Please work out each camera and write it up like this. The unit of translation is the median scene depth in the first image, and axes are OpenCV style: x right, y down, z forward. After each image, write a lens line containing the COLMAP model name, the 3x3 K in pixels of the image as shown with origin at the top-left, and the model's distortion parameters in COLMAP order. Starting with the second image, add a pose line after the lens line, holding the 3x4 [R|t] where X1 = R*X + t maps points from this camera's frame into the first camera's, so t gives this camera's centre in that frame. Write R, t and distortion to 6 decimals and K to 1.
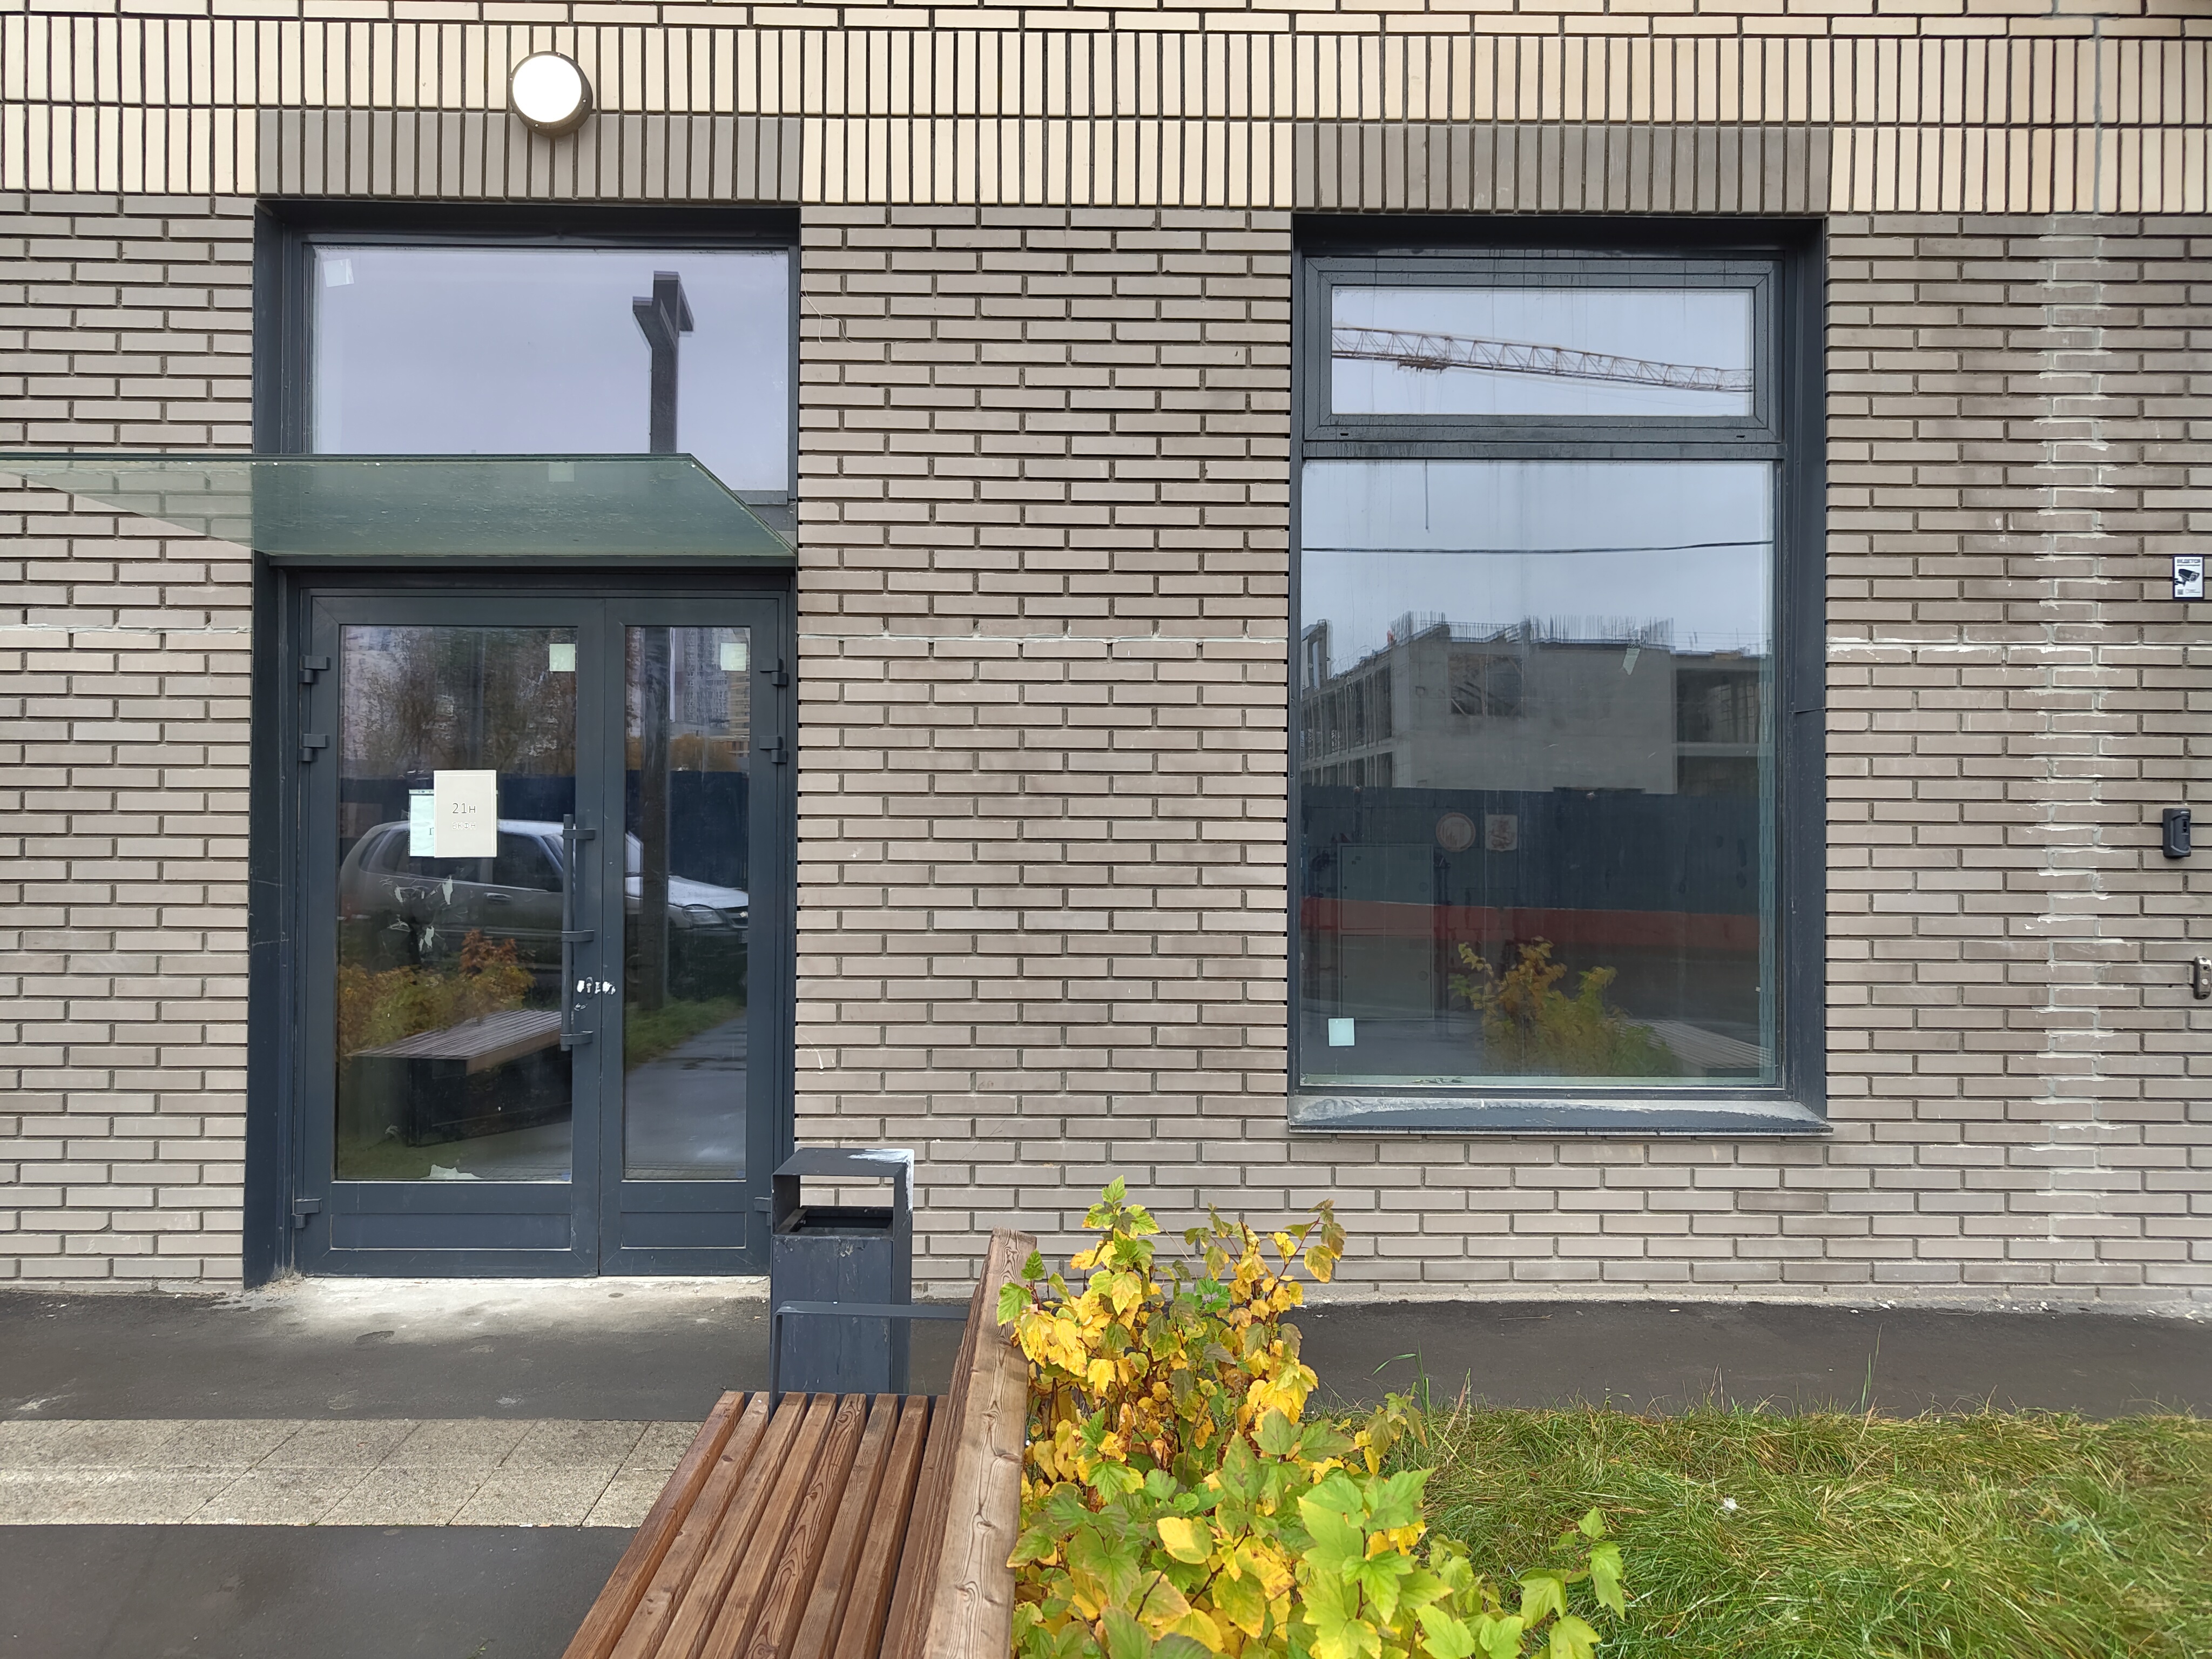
lens RADIAL K [[1483.0, 0, 1098.5], [0, 1483.0, 836.0], [0, 0, 1]] dist [0.022547, -0.009587]
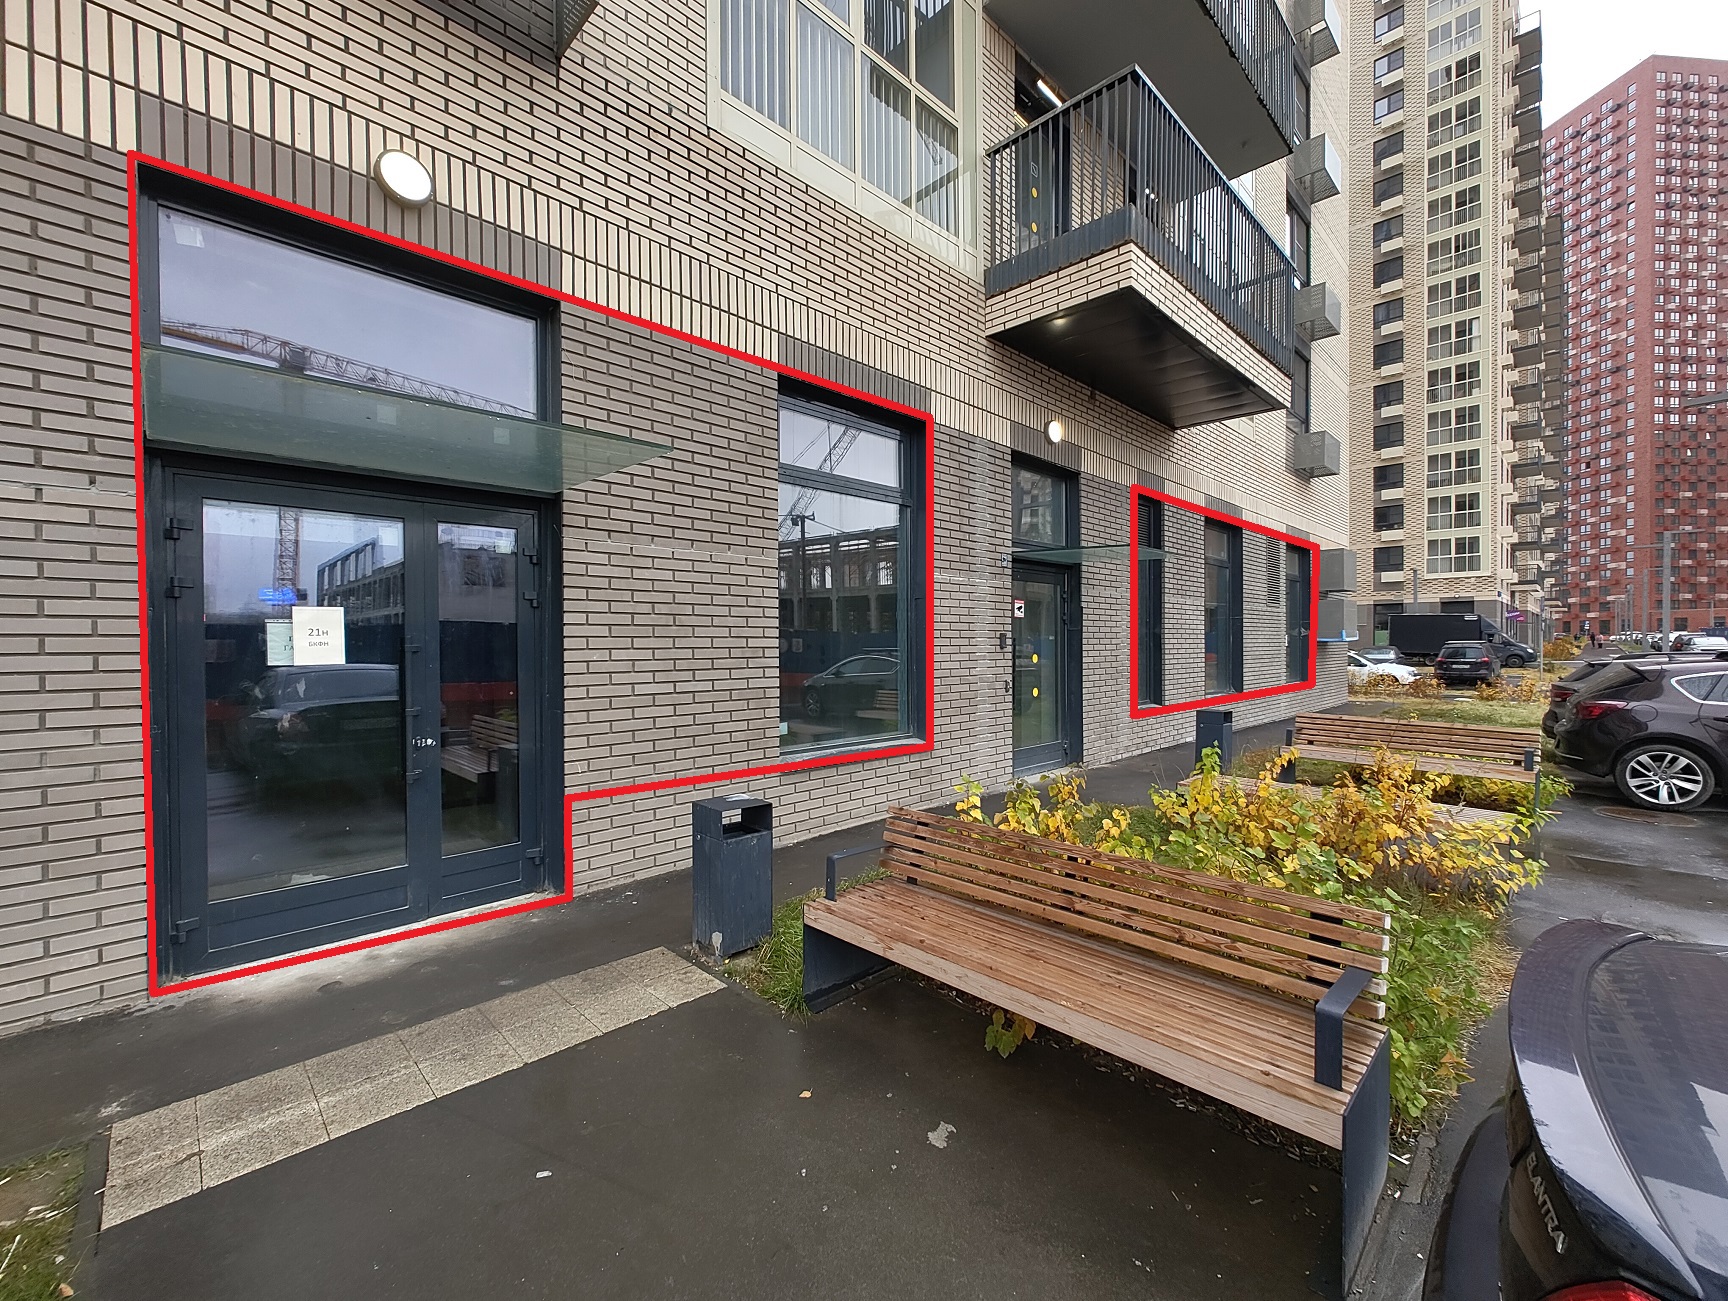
lens RADIAL K [[716.4, 0, 860.1], [0, 716.4, 654.5], [0, 0, 1]] dist [-0.001901, 0.000661]
pose [[0.718631, -0.020327, 0.695094, -0.553681], [0.003694, 0.999670, 0.025415, -0.012495], [-0.695381, -0.015696, 0.718469, 0.114142]]
